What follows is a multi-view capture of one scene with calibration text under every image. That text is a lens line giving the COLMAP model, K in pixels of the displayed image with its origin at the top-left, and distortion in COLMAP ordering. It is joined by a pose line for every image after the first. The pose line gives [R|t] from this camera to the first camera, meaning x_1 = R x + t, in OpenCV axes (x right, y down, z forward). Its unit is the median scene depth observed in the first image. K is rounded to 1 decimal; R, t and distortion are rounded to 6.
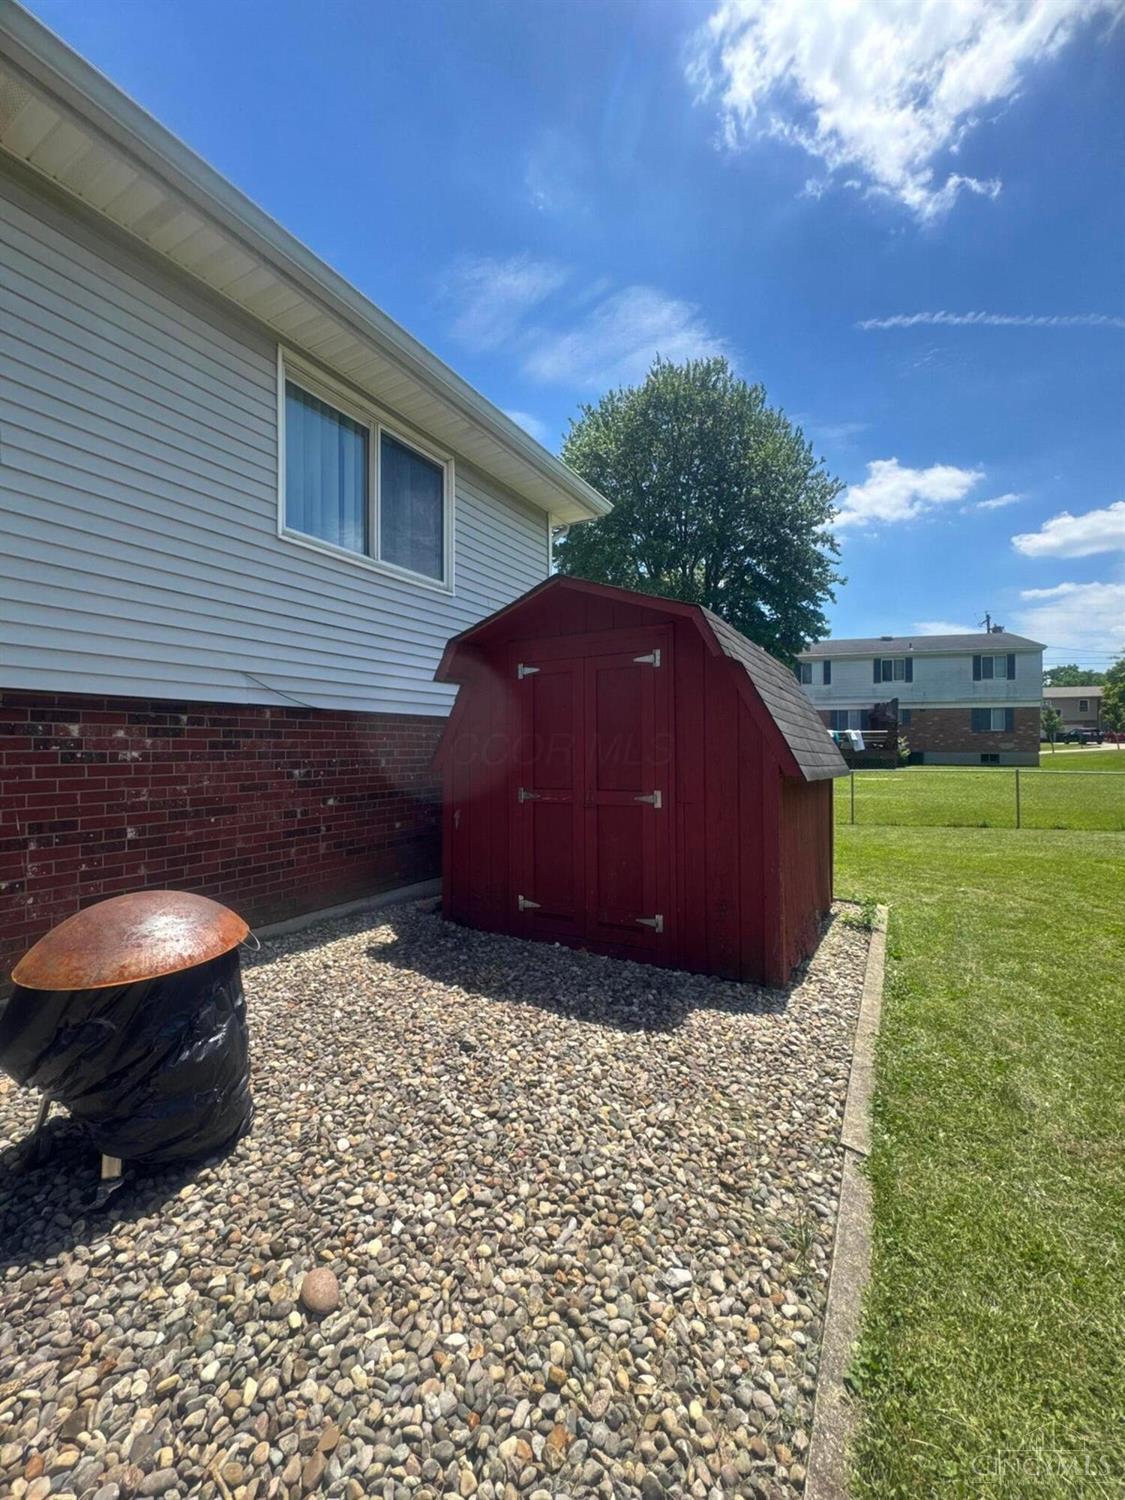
lens RADIAL K [[599.6, 0, 561.9], [0, 599.6, 747.6], [0, 0, 1]] dist [-0.005953, 0.001125]
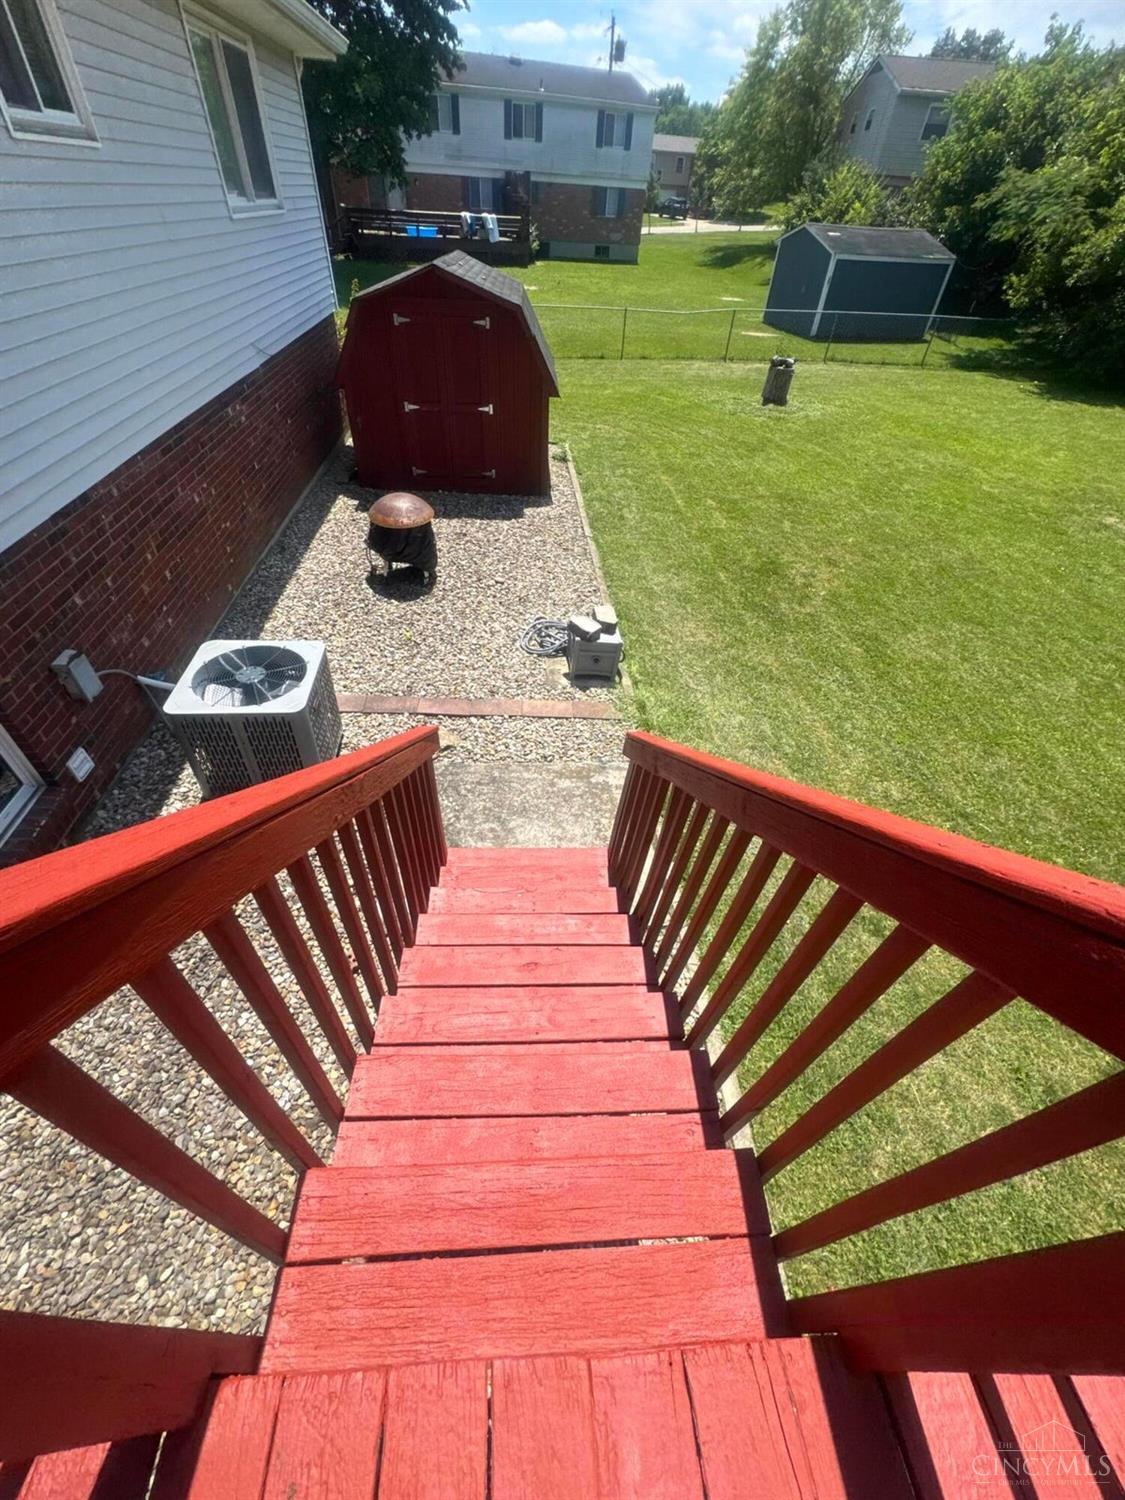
lens RADIAL K [[599.6, 0, 561.9], [0, 599.6, 747.6], [0, 0, 1]] dist [-0.005953, 0.001125]
pose [[0.835225, -0.339684, 0.432452, -0.115402], [-0.054013, 0.731929, 0.679237, -0.059225], [-0.547250, -0.590674, 0.592977, -0.127220]]
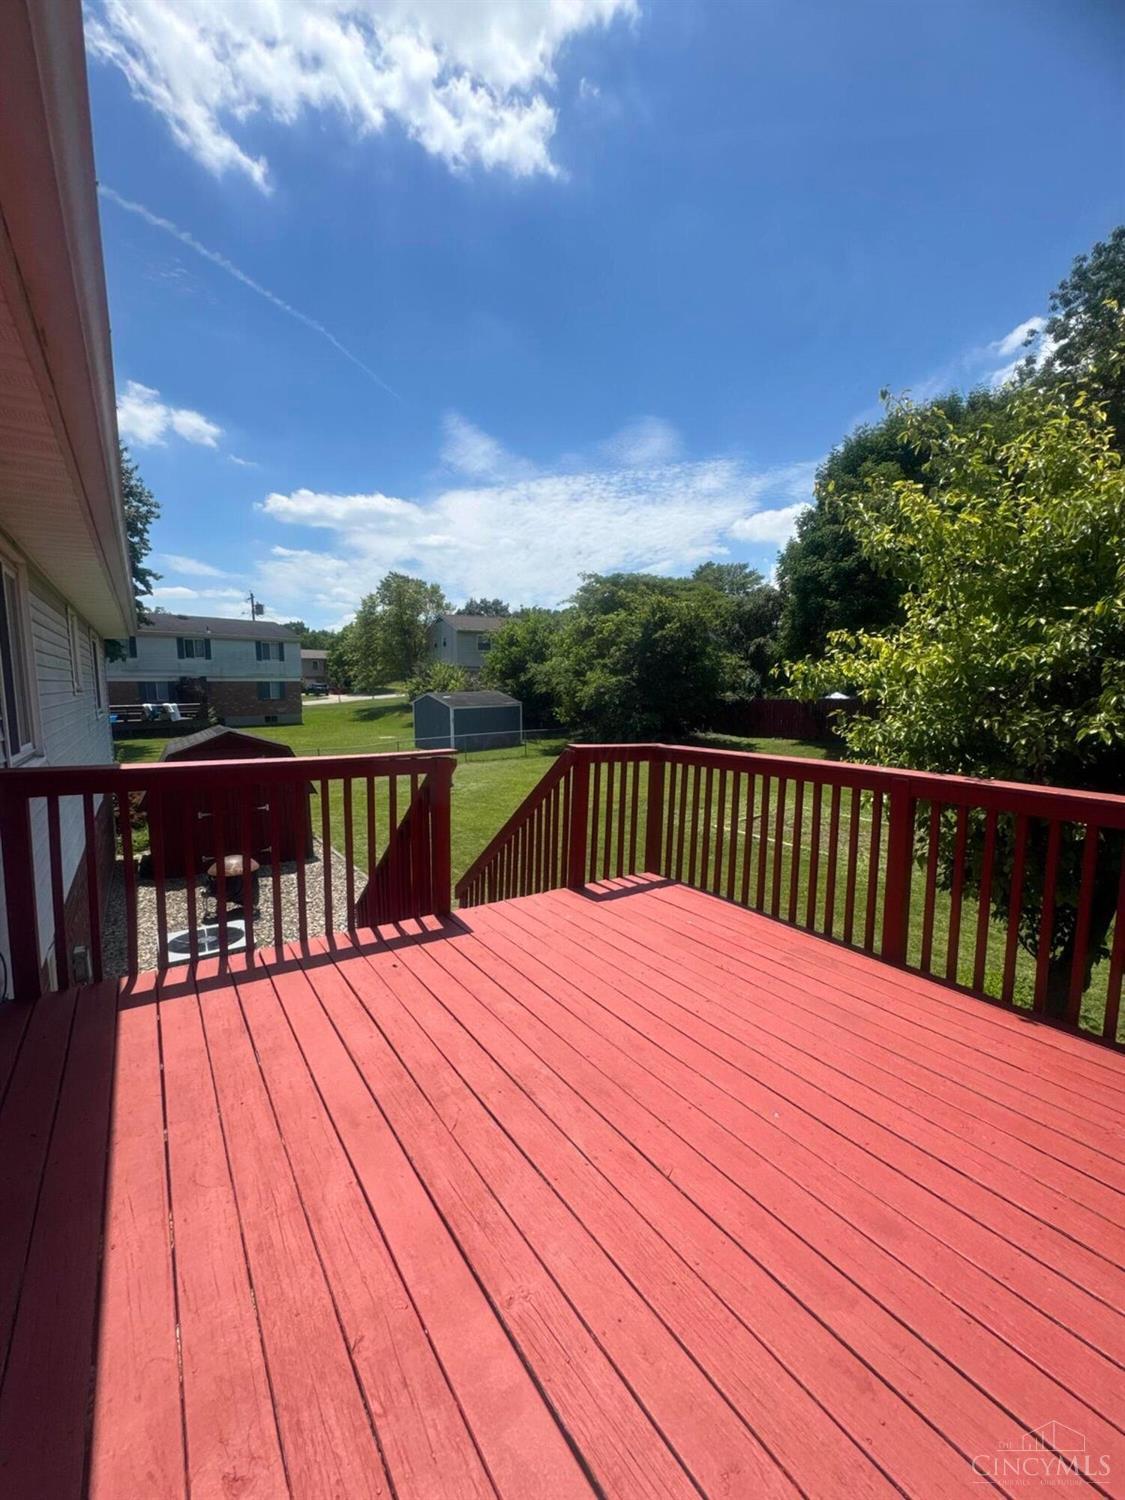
lens RADIAL K [[599.6, 0, 561.9], [0, 599.6, 747.6], [0, 0, 1]] dist [-0.005953, 0.001125]
pose [[0.437948, -0.096219, 0.893836, -0.227778], [0.002742, 0.994394, 0.105700, -0.064838], [-0.898996, -0.043840, 0.435757, -0.196098]]
